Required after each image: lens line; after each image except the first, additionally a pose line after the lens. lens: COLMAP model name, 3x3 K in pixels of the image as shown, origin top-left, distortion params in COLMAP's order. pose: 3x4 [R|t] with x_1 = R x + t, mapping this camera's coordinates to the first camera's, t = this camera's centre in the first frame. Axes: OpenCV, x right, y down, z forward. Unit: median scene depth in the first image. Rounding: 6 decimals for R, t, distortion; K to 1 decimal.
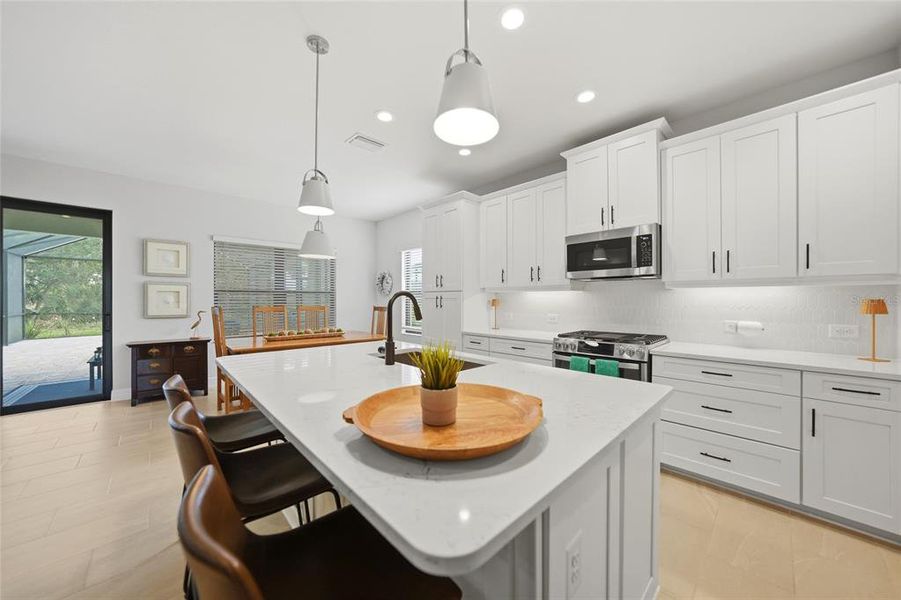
lens RADIAL K [[327.0, 0, 453.4], [0, 327.0, 303.8], [0, 0, 1]] dist [-0.000241, 0.000015]
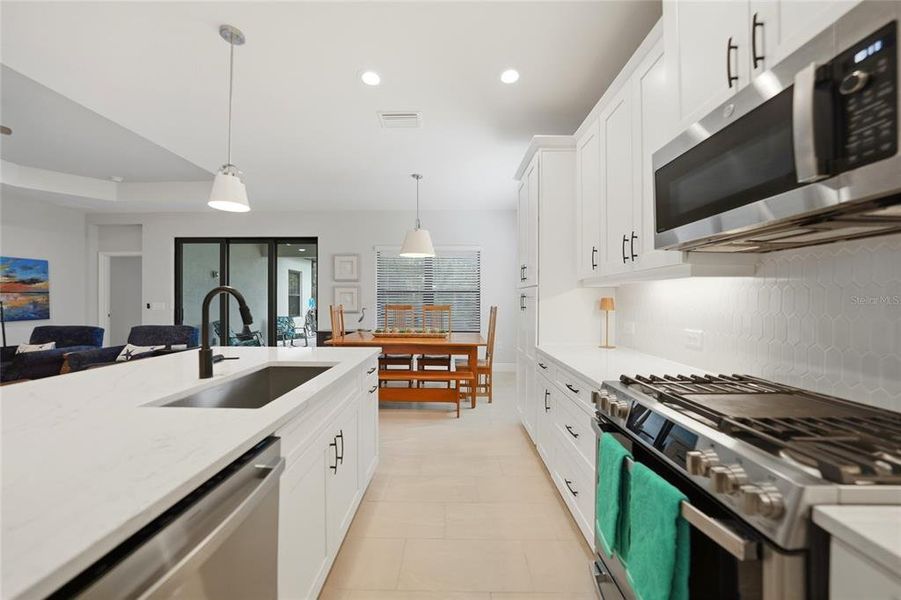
lens RADIAL K [[321.1, 0, 450.5], [0, 321.1, 300.0], [0, 0, 1]] dist [-0.000464, 0.000023]
pose [[0.715171, 0.002265, -0.698946, 0.367678], [-0.009971, 0.999926, -0.006961, -0.003766], [0.698879, 0.011948, 0.715141, 0.412858]]
